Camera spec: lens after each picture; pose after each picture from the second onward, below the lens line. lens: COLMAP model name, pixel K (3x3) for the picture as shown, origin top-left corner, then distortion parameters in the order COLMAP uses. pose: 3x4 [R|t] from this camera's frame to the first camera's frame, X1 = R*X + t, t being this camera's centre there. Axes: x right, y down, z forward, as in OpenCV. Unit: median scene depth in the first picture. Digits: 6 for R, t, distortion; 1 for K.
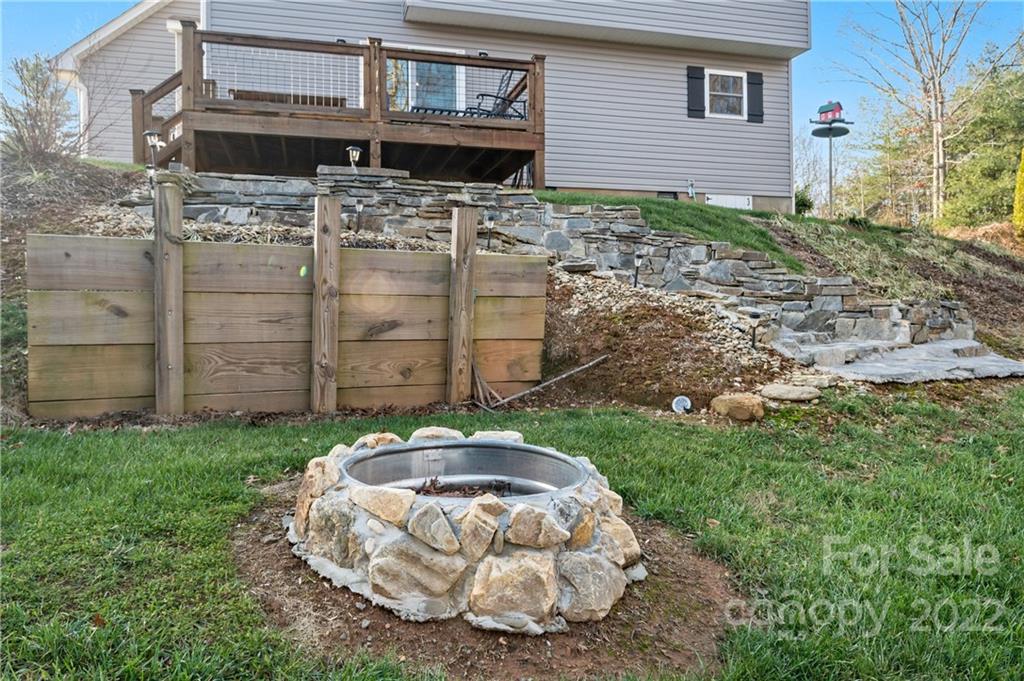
lens RADIAL K [[823.5, 0, 494.9], [0, 823.5, 288.5], [0, 0, 1]] dist [-0.006148, 0.011423]
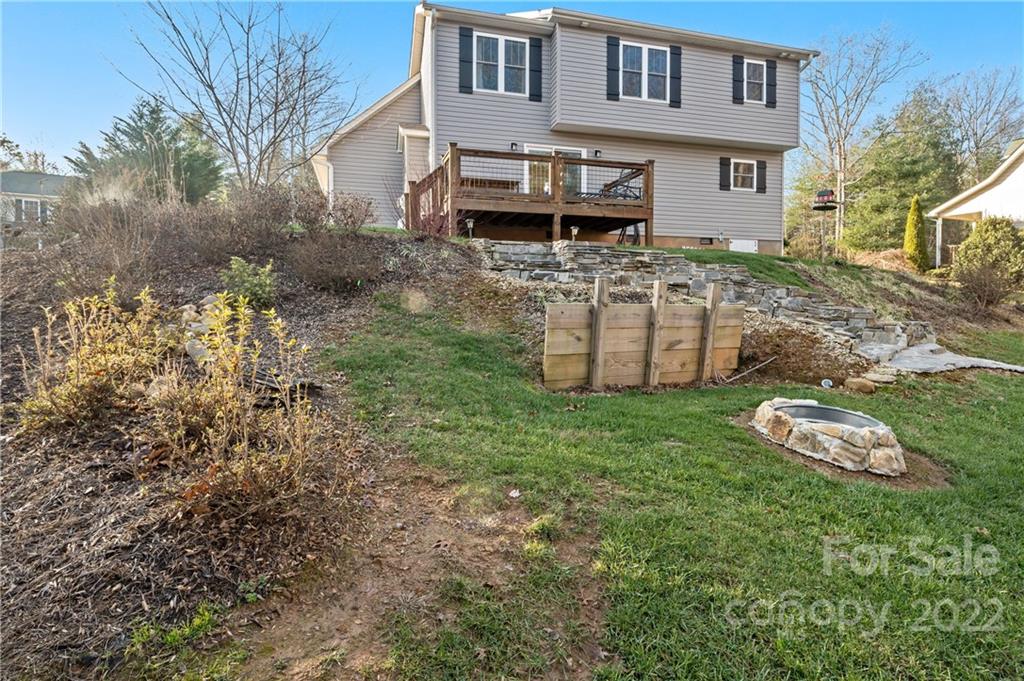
lens RADIAL K [[574.6, 0, 523.4], [0, 574.6, 309.3], [0, 0, 1]] dist [0.002027, -0.001504]
pose [[0.999947, 0.010199, 0.001408, -0.308417], [-0.010252, 0.998930, 0.045094, -0.057178], [-0.000947, -0.045106, 0.998982, -0.237097]]
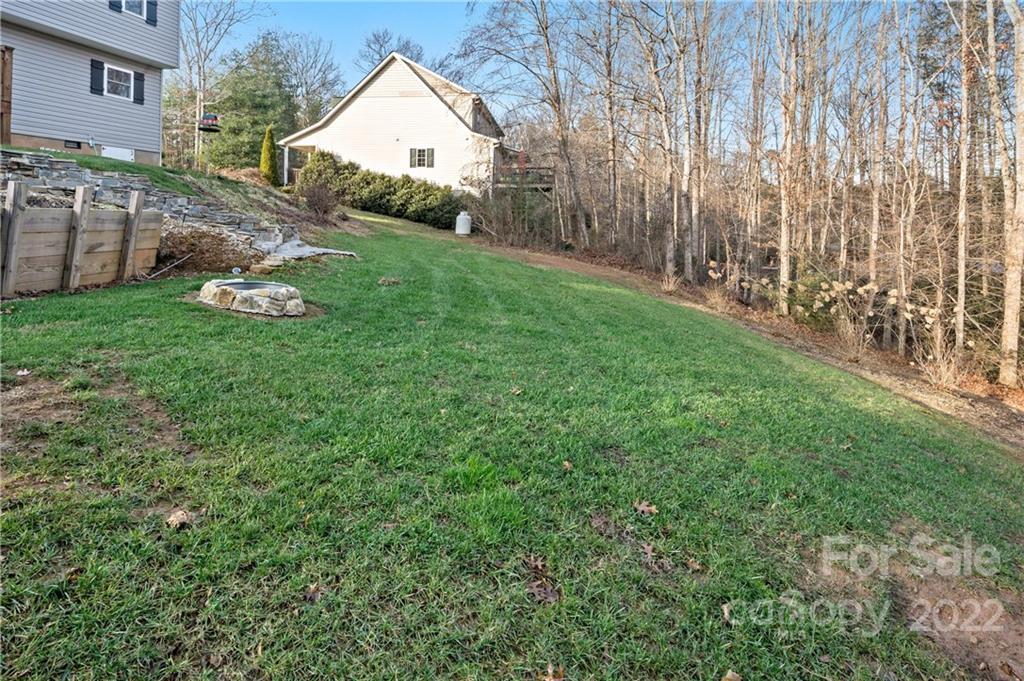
lens RADIAL K [[521.4, 0, 531.4], [0, 521.4, 208.8], [0, 0, 1]] dist [0.003000, -0.001050]
pose [[0.475046, 0.023693, 0.879642, -0.478916], [-0.040519, 0.999166, -0.005030, -0.052983], [-0.879028, -0.033252, 0.475610, -0.376214]]
